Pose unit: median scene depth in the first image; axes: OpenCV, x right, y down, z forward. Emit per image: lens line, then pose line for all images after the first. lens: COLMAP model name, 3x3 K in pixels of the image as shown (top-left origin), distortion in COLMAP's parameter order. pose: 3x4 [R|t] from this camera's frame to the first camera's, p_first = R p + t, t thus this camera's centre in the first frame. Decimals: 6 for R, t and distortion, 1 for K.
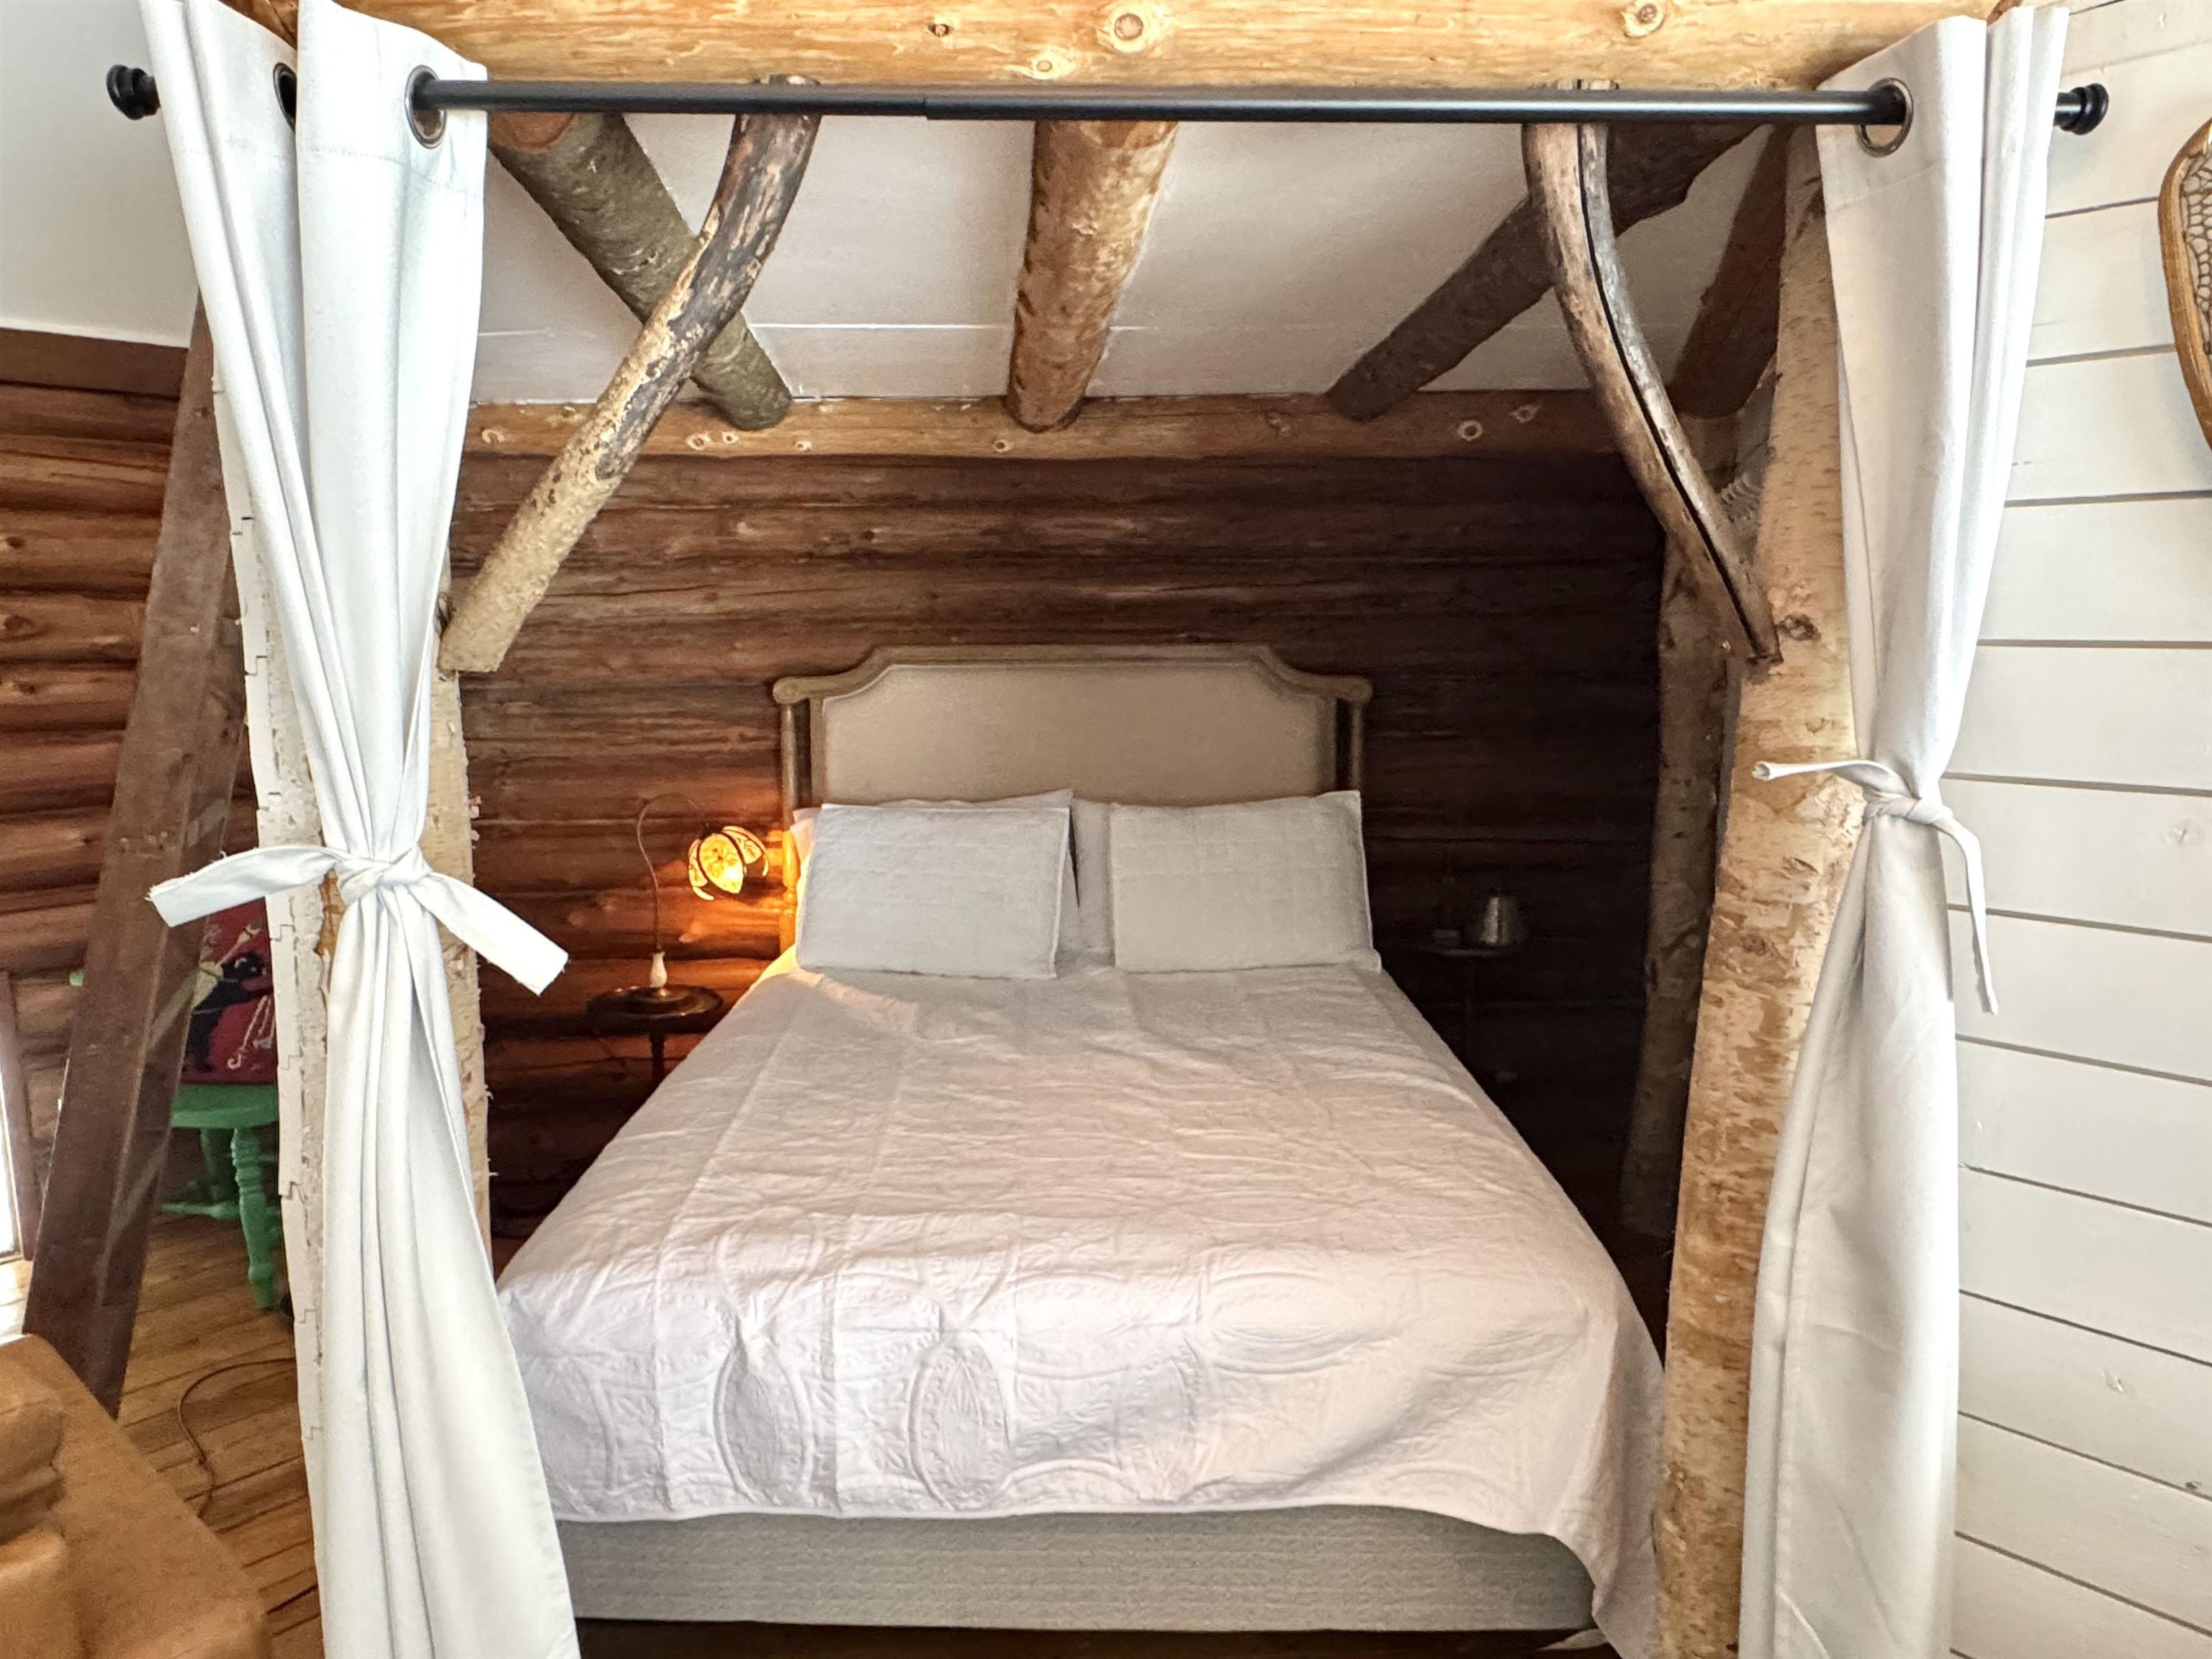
lens RADIAL K [[1368.6, 0, 1094.8], [0, 1368.6, 862.9], [0, 0, 1]] dist [0.003498, -0.000345]
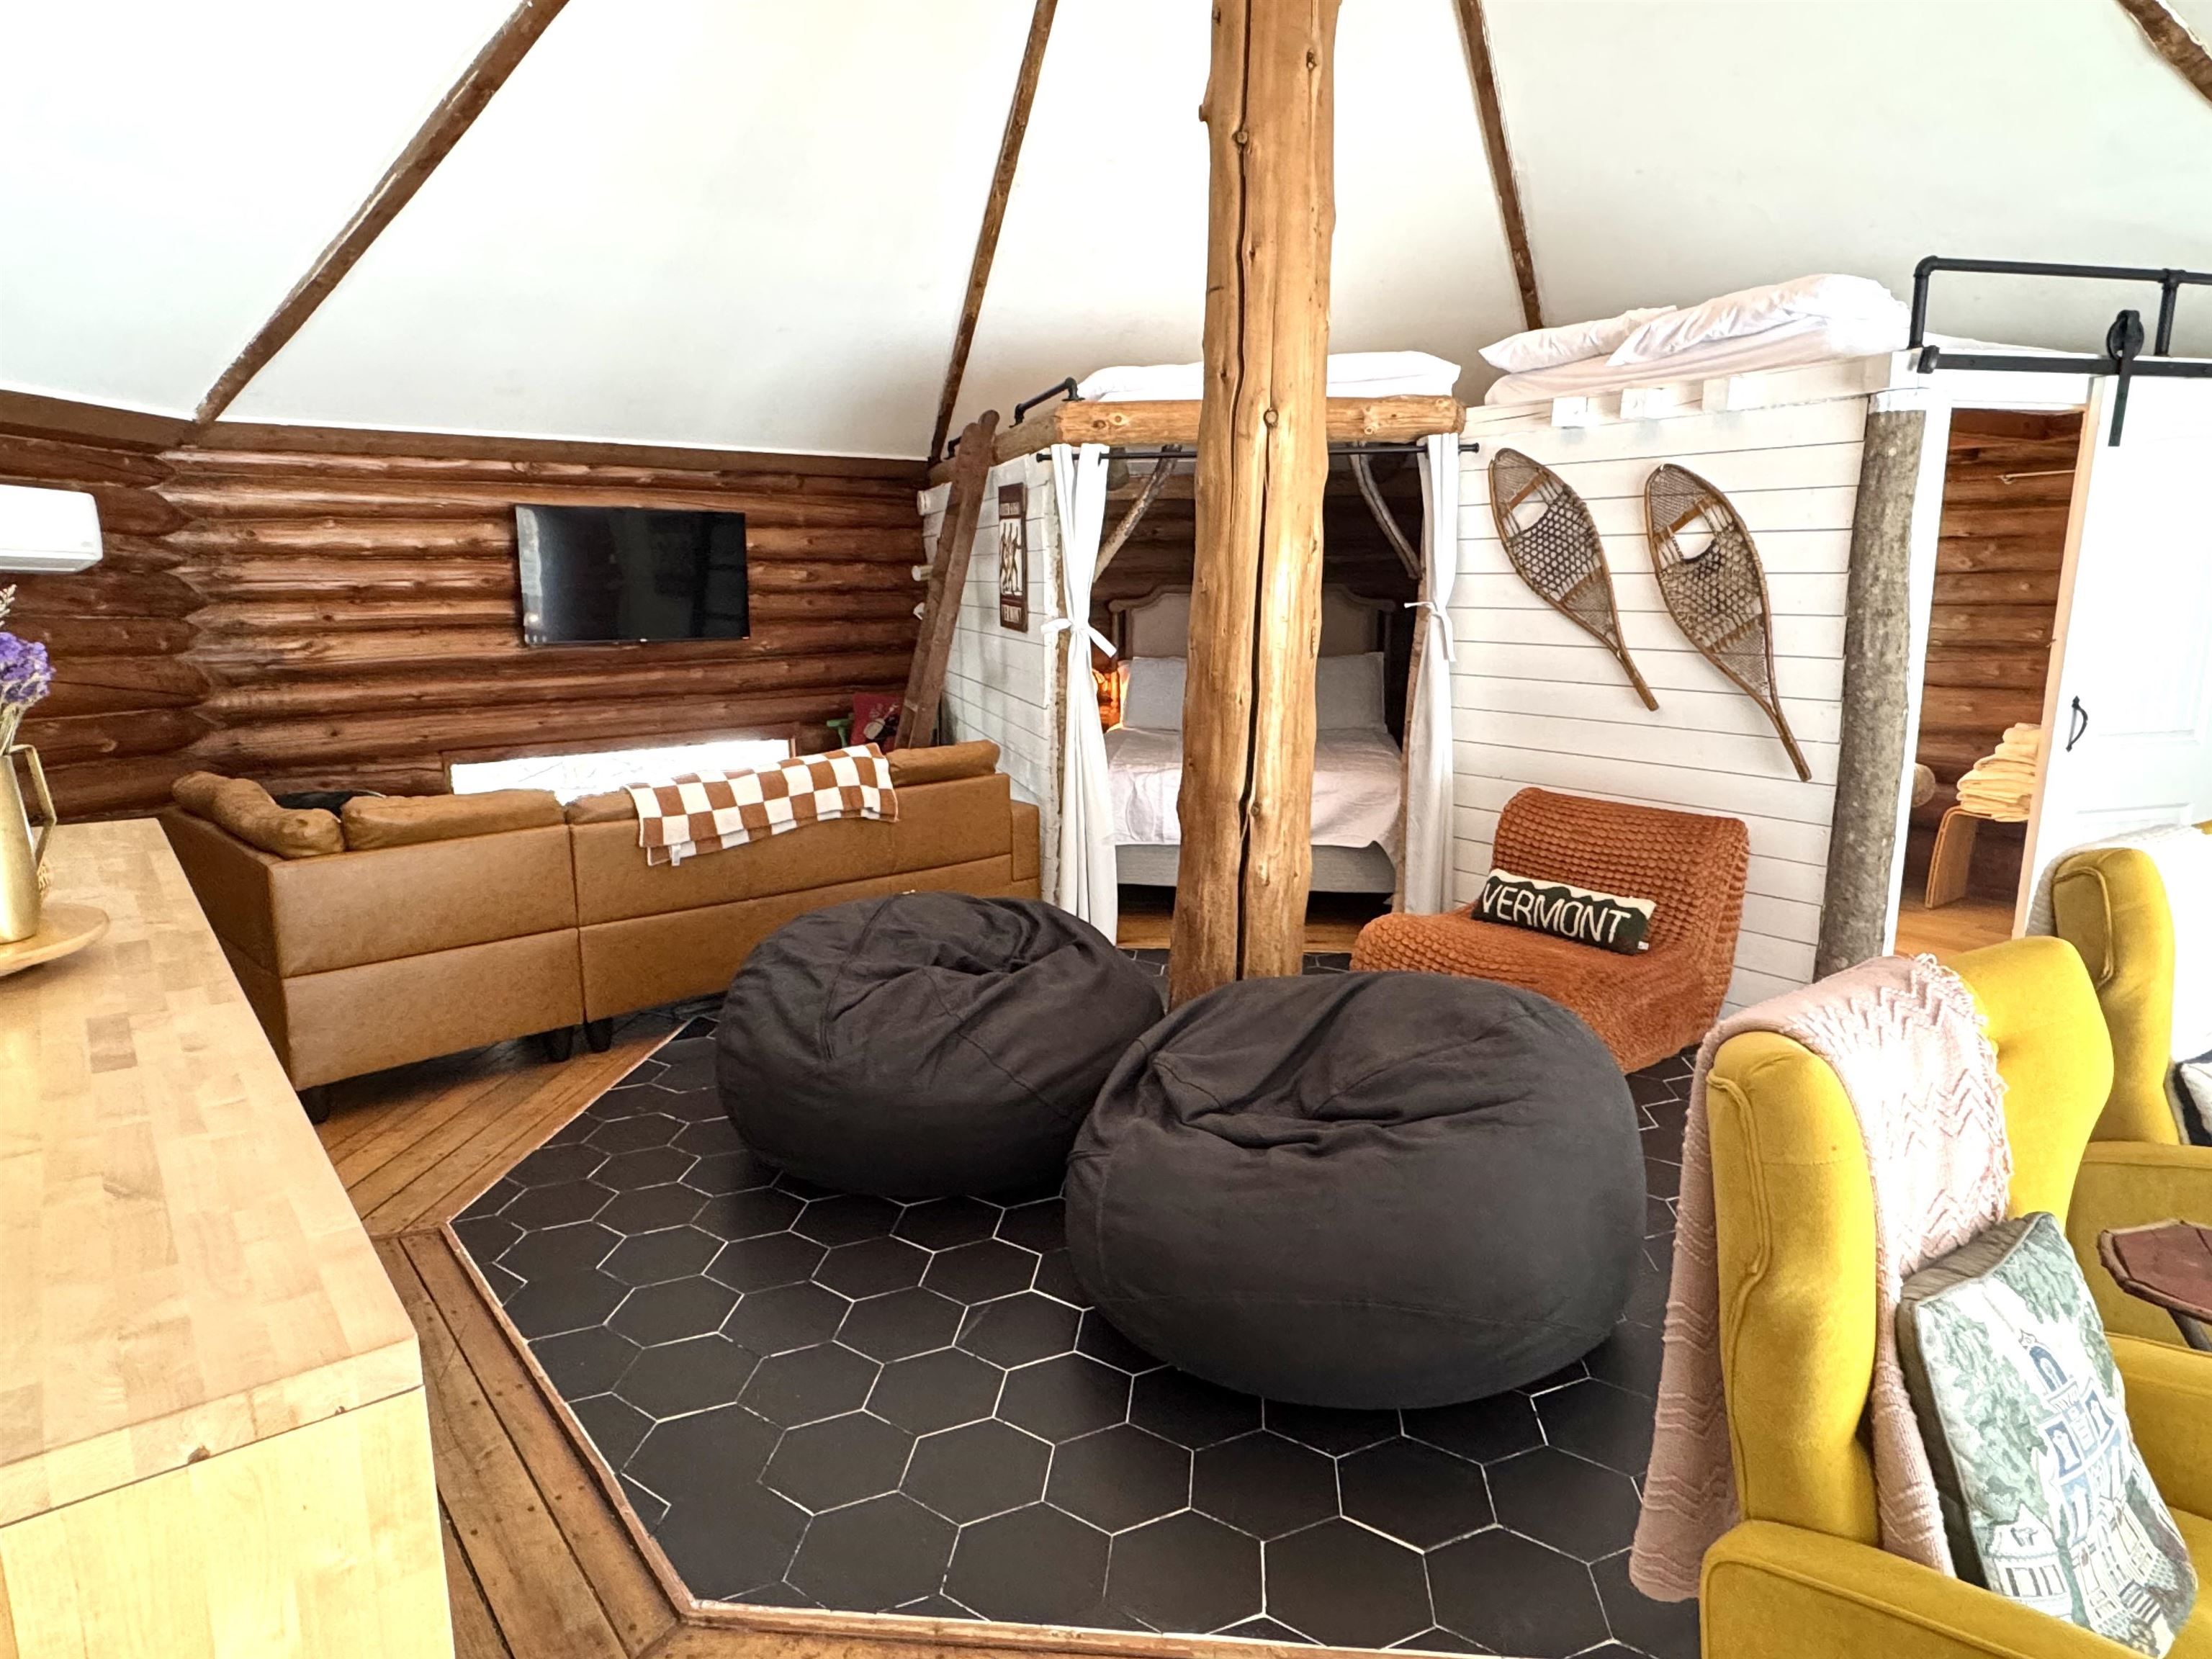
lens RADIAL K [[1351.5, 0, 1106.0], [0, 1351.5, 829.5], [0, 0, 1]] dist [0.017961, 0.000028]
pose [[0.989858, 0.022052, -0.140338, 0.097038], [-0.021178, 0.999746, 0.007724, 0.311670], [0.140472, -0.004674, 0.990074, -1.646460]]
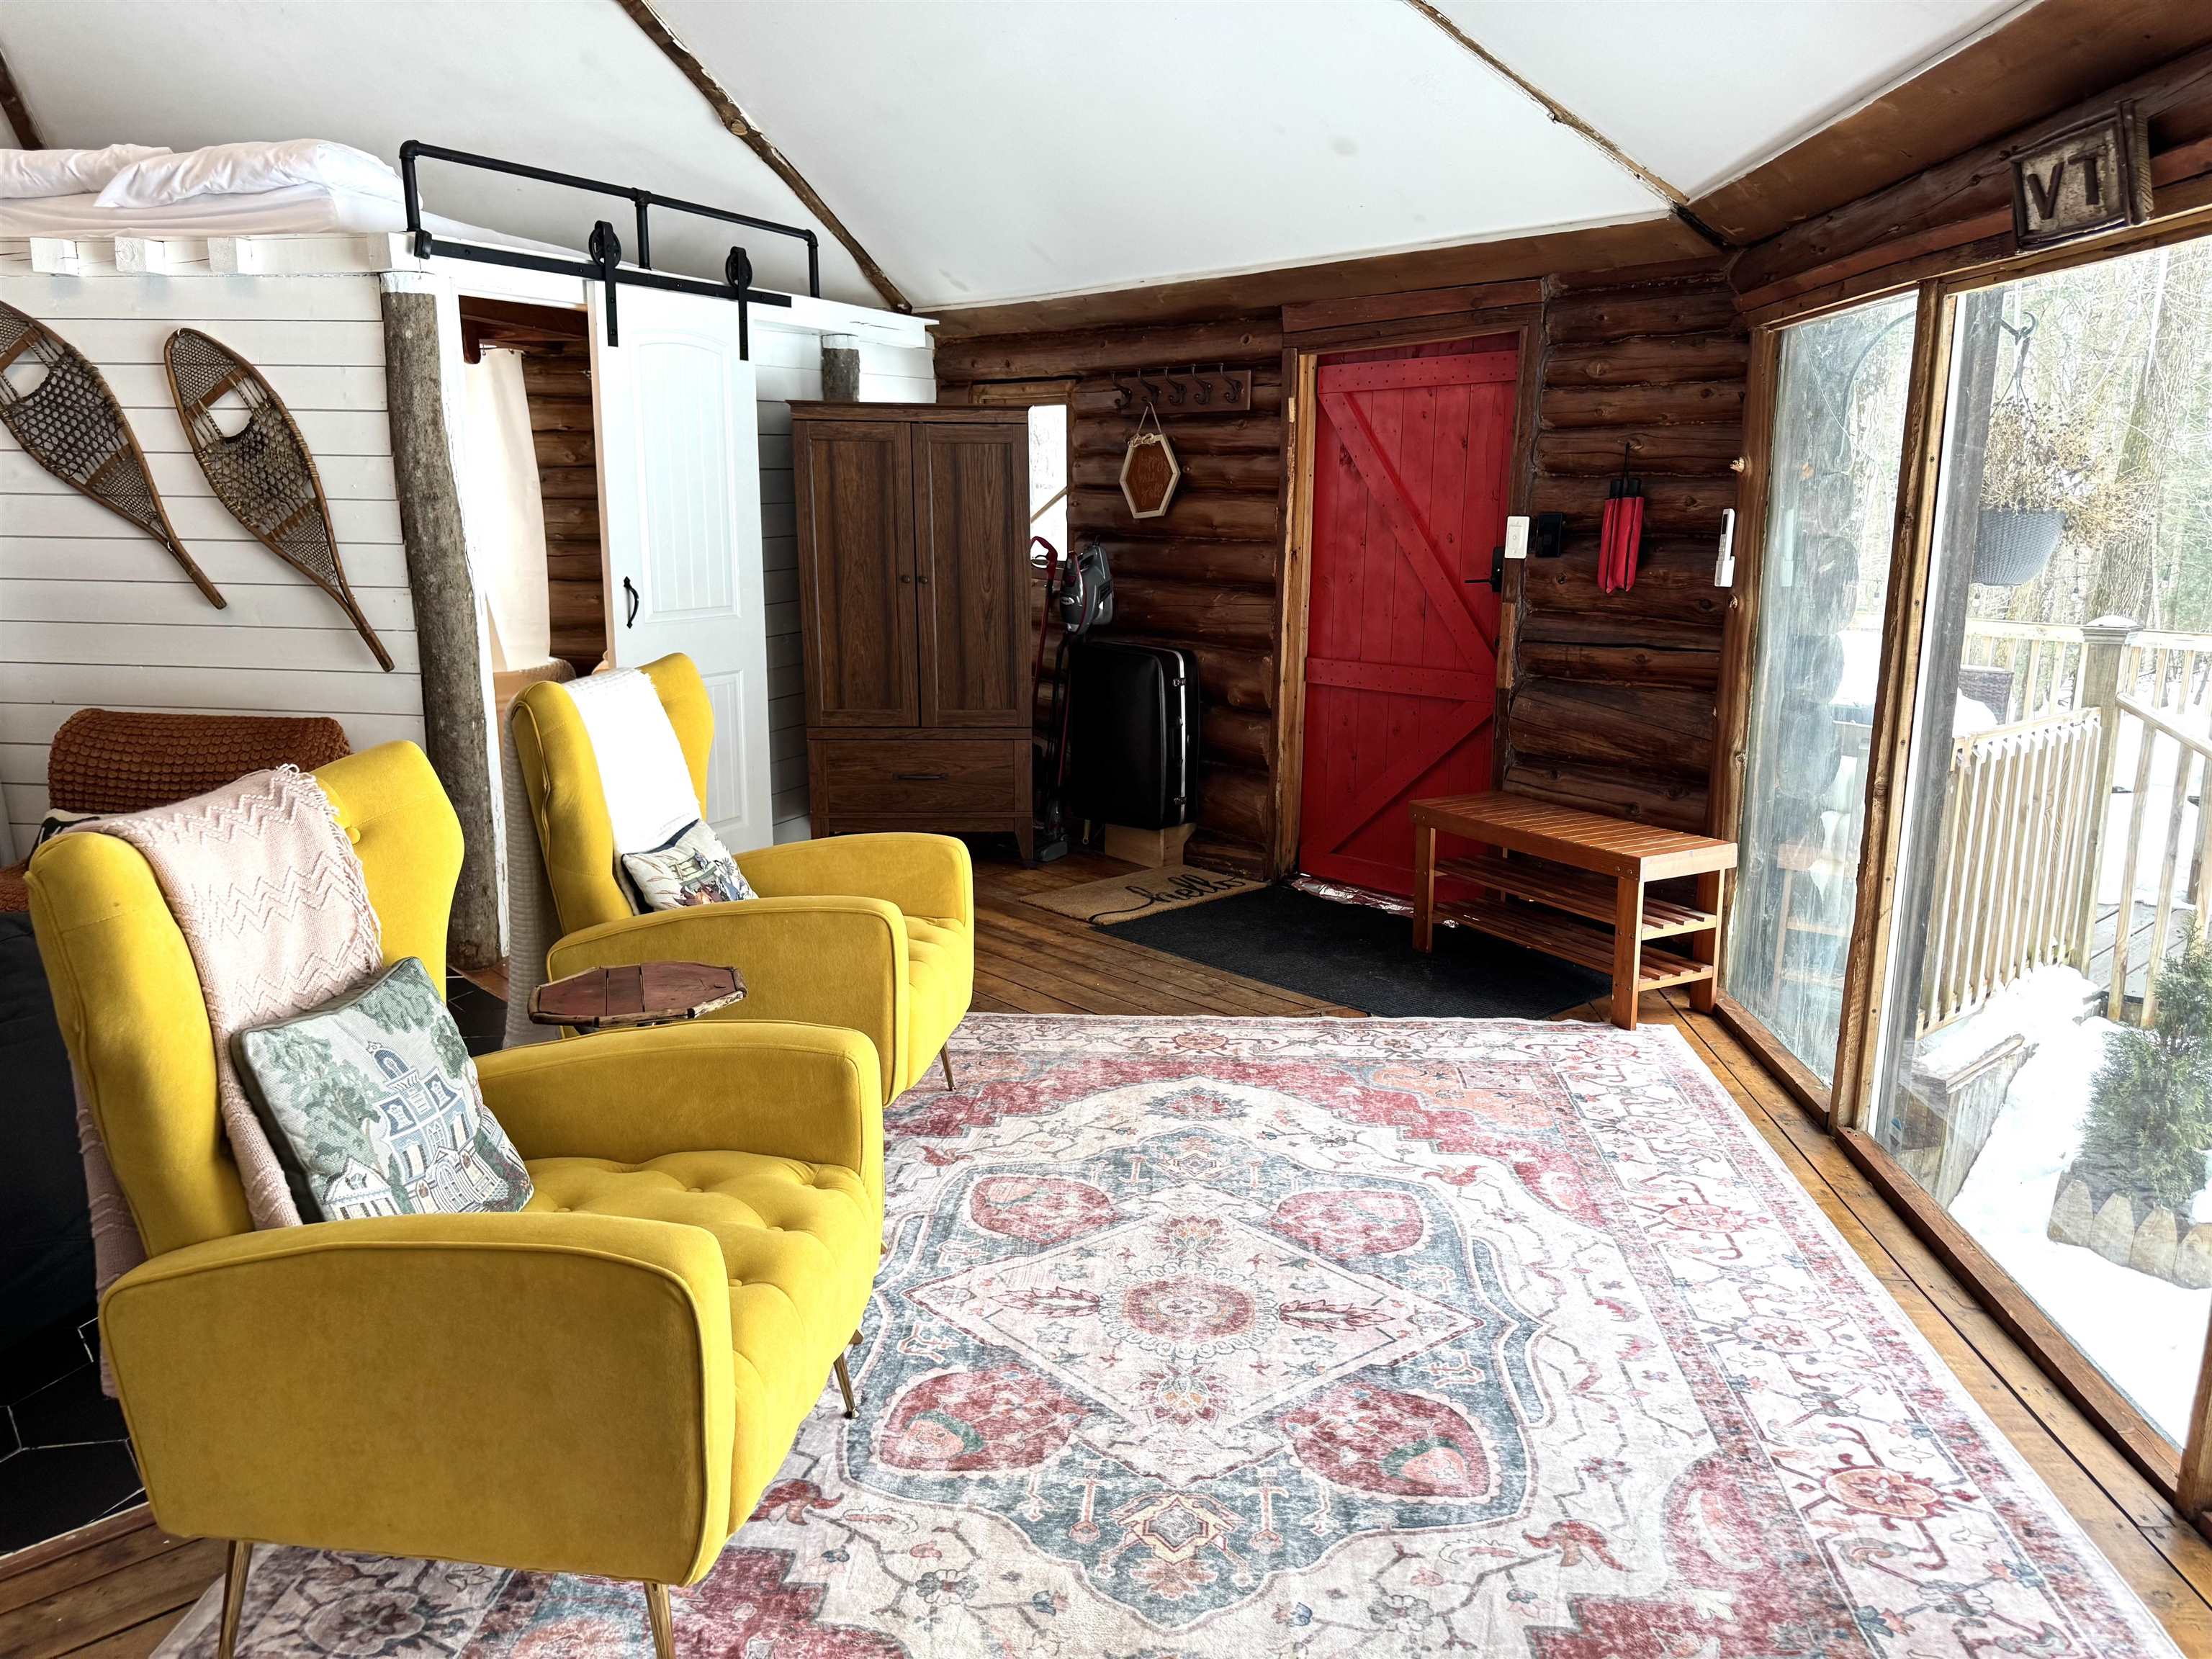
lens RADIAL K [[1562.0, 0, 1078.8], [0, 1562.0, 828.9], [0, 0, 1]] dist [0.004911, -0.004358]
pose [[0.778606, -0.129853, 0.613930, 0.215193], [0.101698, 0.991533, 0.080744, 0.387370], [-0.619217, -0.000433, 0.785220, -1.929743]]
